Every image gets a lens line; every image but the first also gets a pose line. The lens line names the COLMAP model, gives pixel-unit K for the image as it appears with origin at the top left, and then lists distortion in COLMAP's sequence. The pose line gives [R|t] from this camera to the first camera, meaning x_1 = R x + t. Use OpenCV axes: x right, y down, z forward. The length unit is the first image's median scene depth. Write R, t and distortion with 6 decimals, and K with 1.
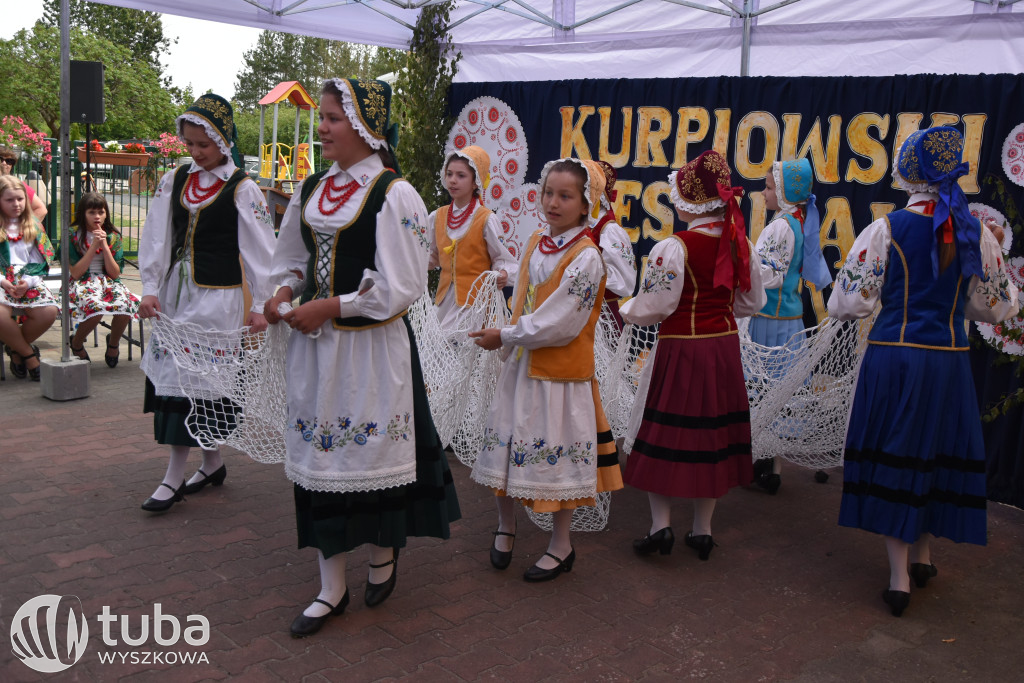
lens RADIAL K [[1036.8, 0, 513.1], [0, 1036.8, 352.9], [0, 0, 1]] dist [-0.039892, 0.039789]
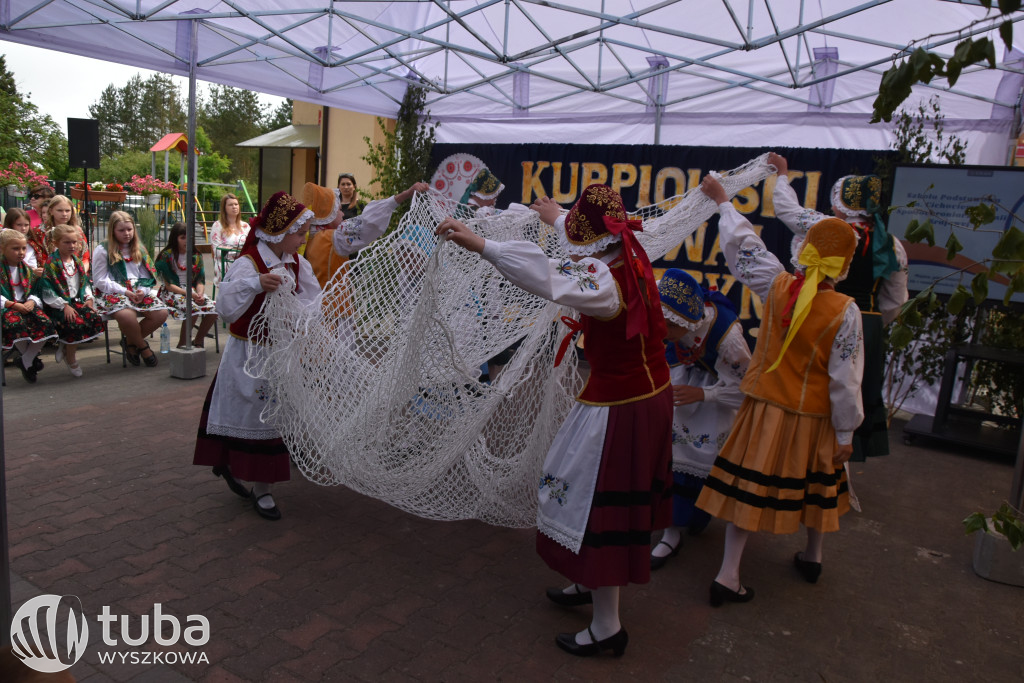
lens RADIAL K [[786.4, 0, 512.0], [0, 786.4, 352.4], [0, 0, 1]] dist [-0.041704, 0.007311]
pose [[0.966872, -0.049857, 0.250346, -0.267120], [0.046023, 0.998716, 0.021152, 0.009179], [-0.251079, -0.008930, 0.967925, -0.081119]]
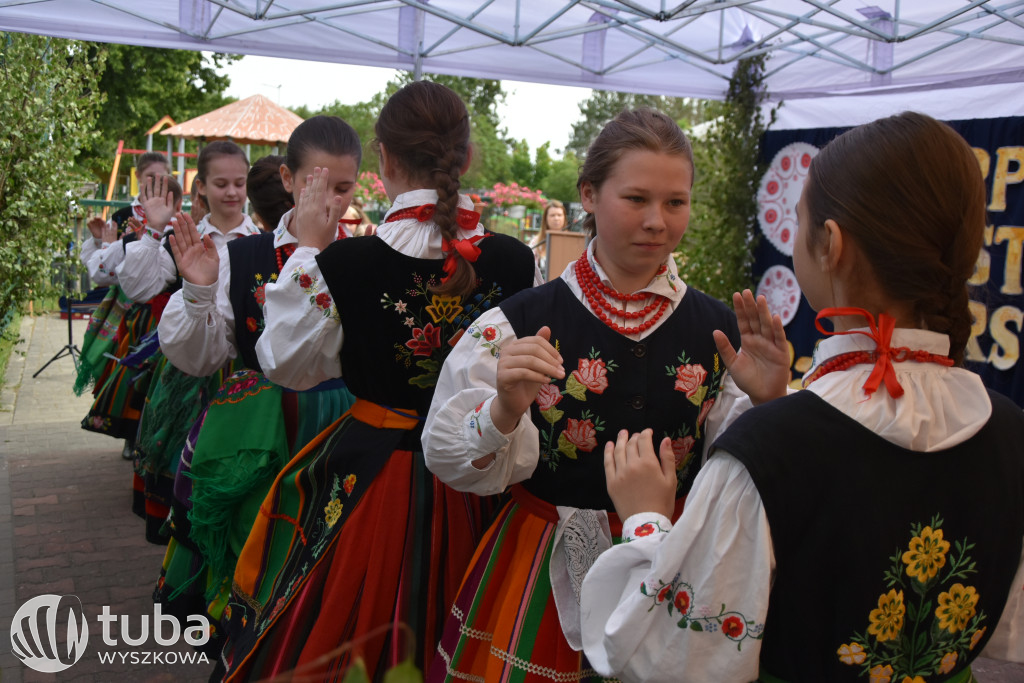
lens RADIAL K [[1077.7, 0, 499.8], [0, 1077.7, 366.4], [0, 0, 1]] dist [-0.069541, 0.145590]
pose [[0.948823, 0.026495, -0.314695, 0.034586], [-0.037784, 0.998841, -0.029823, 0.015082], [0.313540, 0.040187, 0.948724, -0.088035]]
